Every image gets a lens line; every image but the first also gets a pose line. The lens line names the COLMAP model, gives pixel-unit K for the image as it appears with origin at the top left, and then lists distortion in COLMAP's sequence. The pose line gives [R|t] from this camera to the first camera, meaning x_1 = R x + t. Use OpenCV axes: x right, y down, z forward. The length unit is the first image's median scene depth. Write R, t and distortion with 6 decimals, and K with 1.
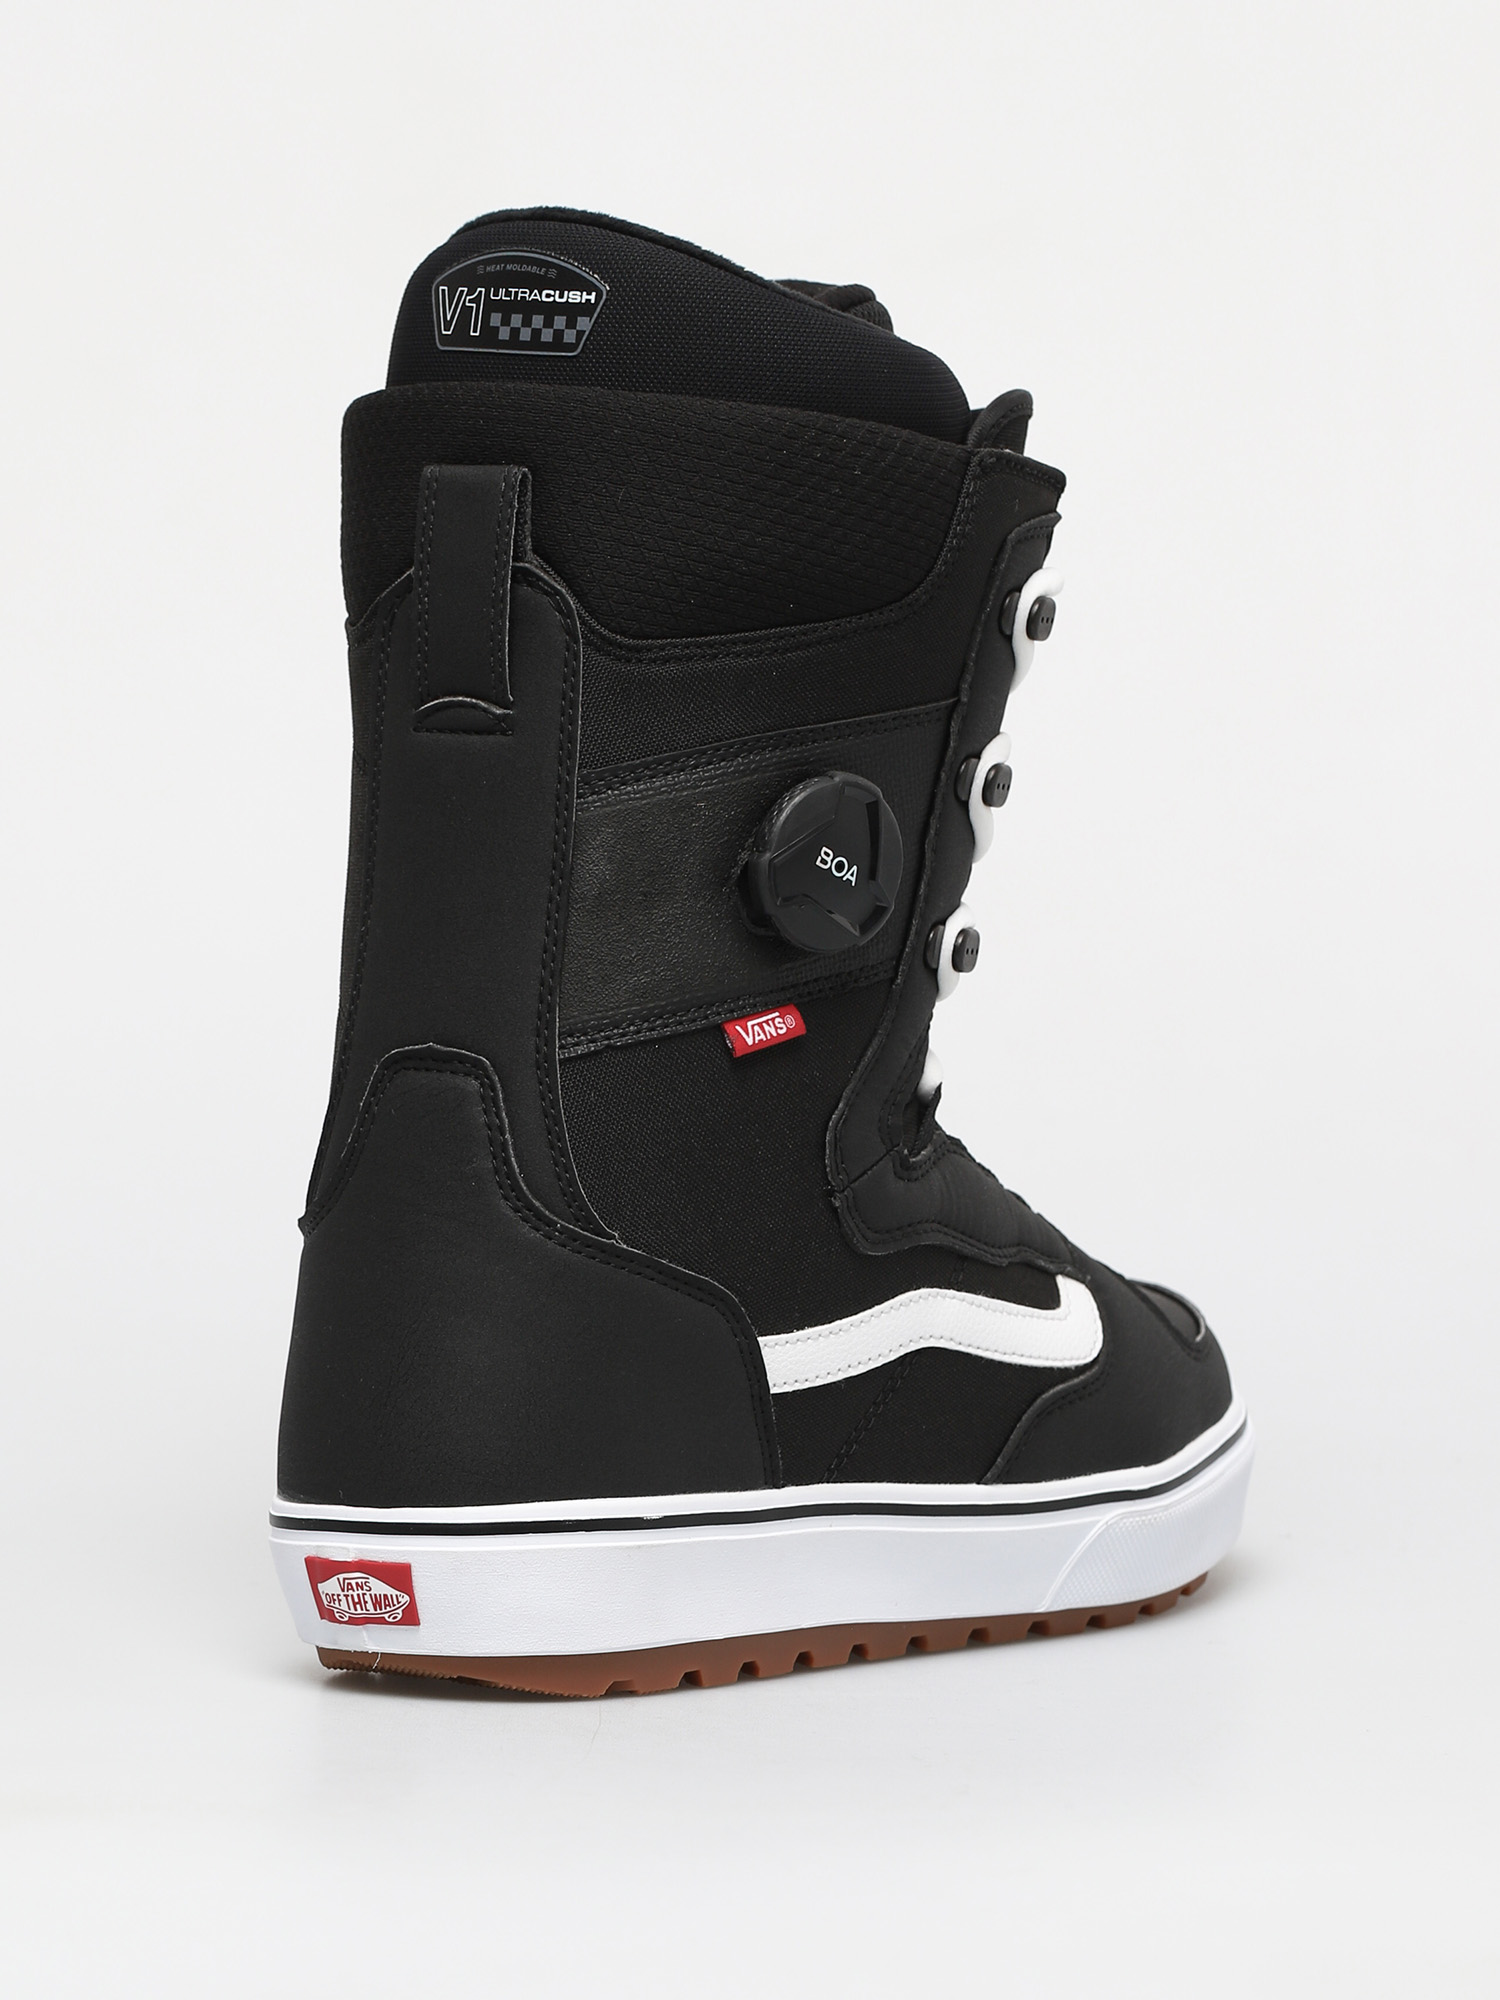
lens RADIAL K [[6878.9, 0, 750.0], [0, 6878.9, 1000.0], [0, 0, 1]] dist [-0.089121, 0.244041]
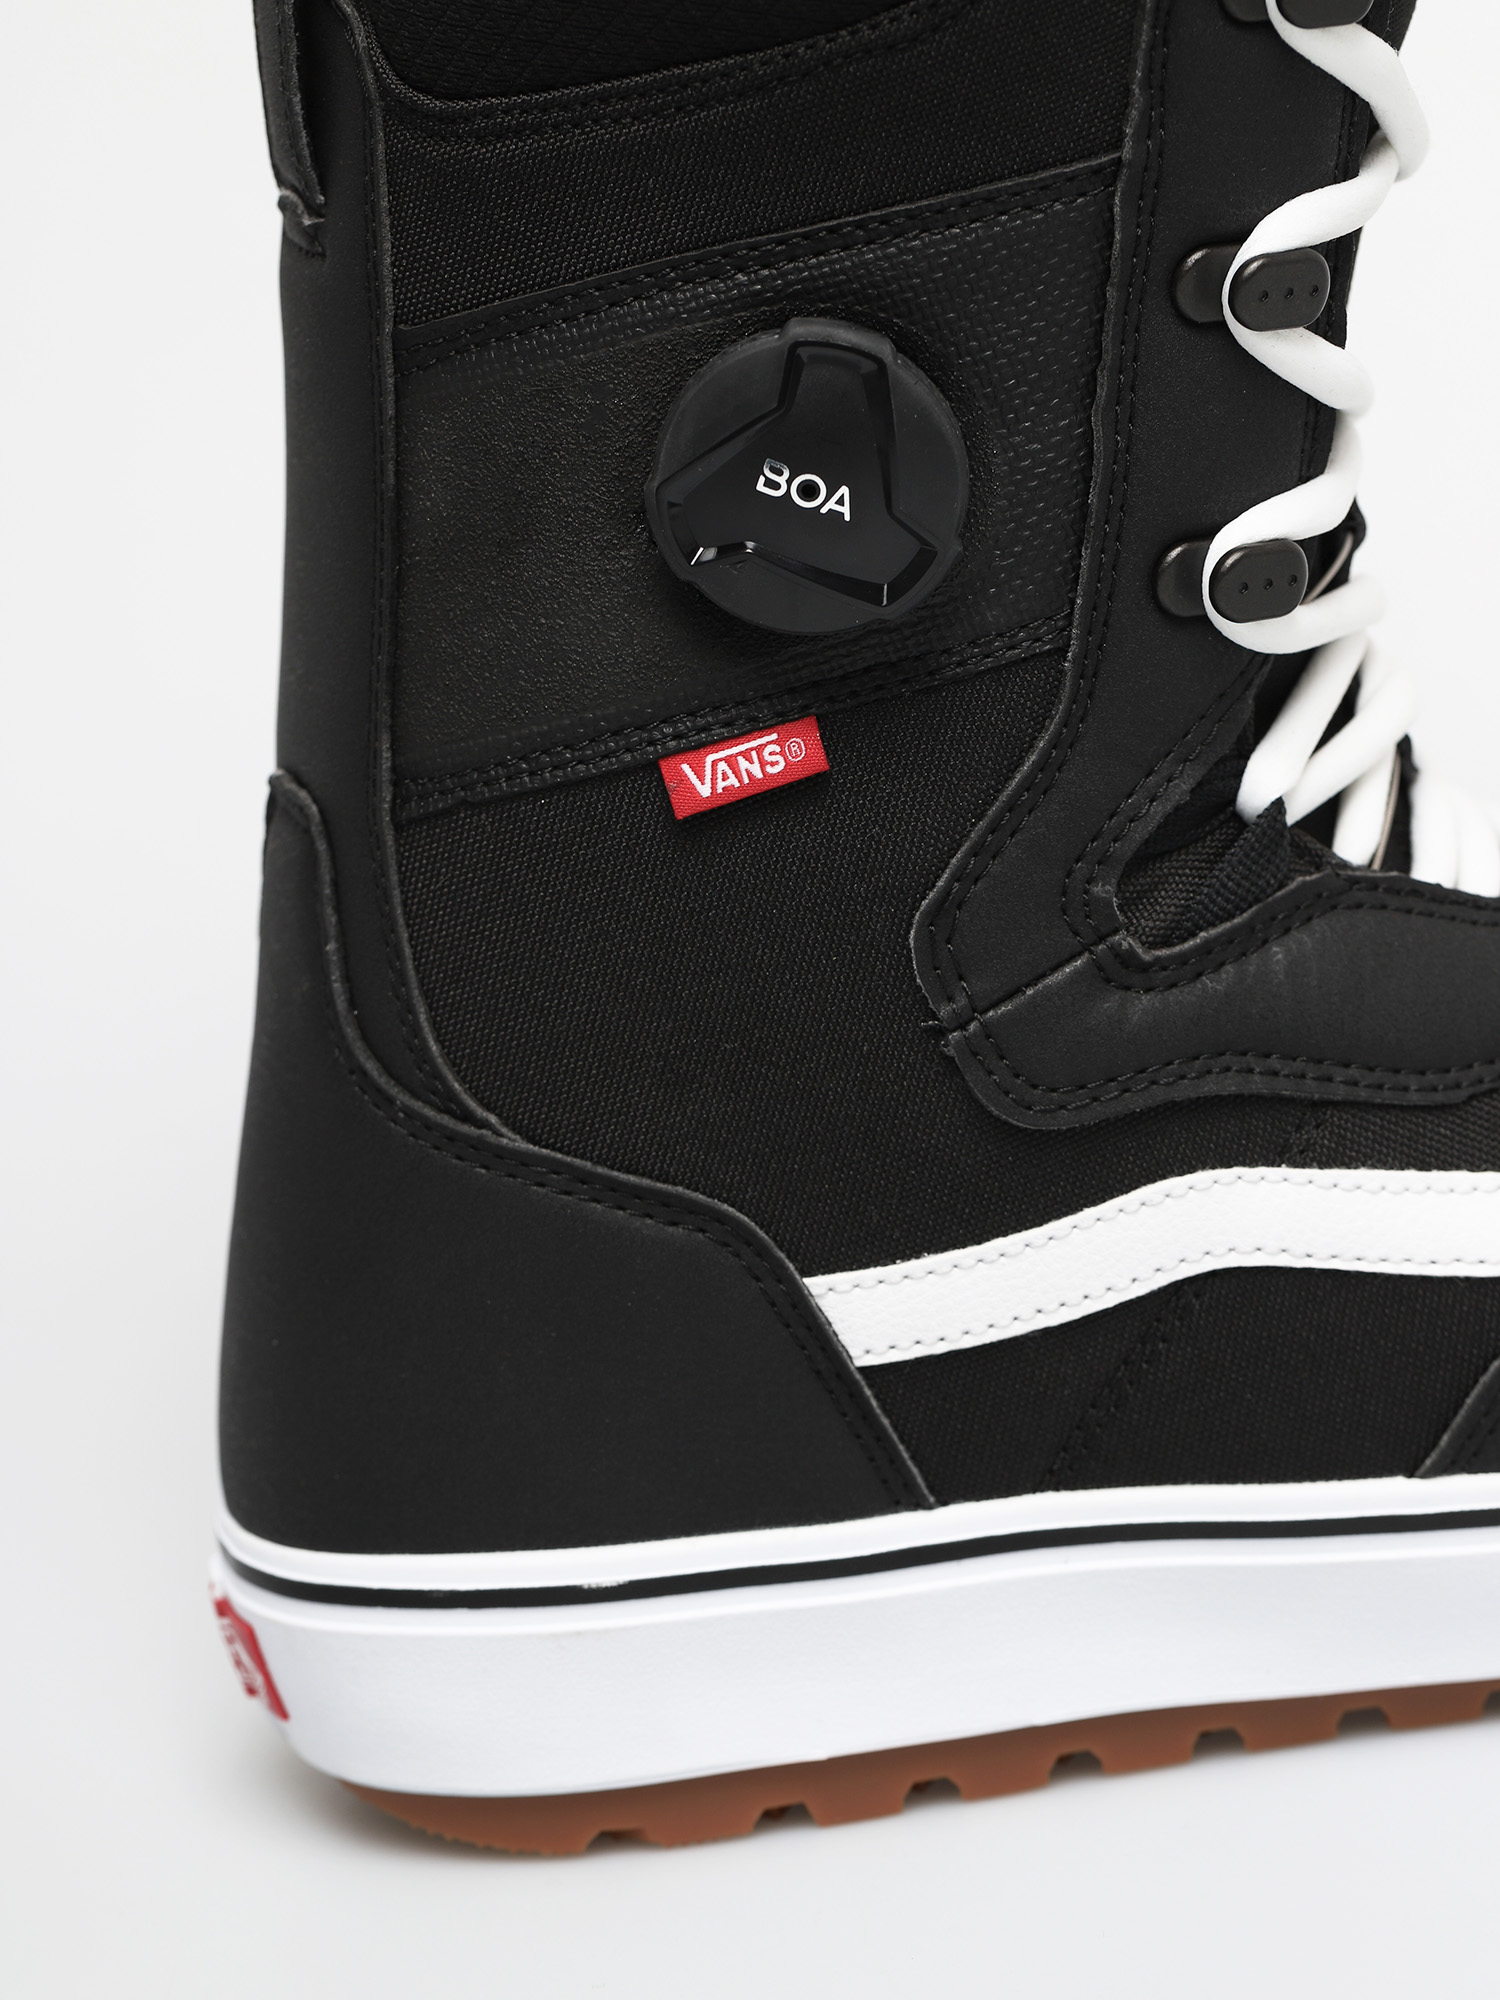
lens RADIAL K [[6878.9, 0, 750.0], [0, 6878.9, 1000.0], [0, 0, 1]] dist [-0.089121, 0.244041]
pose [[0.823030, 0.053754, -0.565449, 0.325627], [0.058463, 0.982208, 0.178467, -0.078320], [0.564982, -0.179941, 0.805243, 0.536521]]
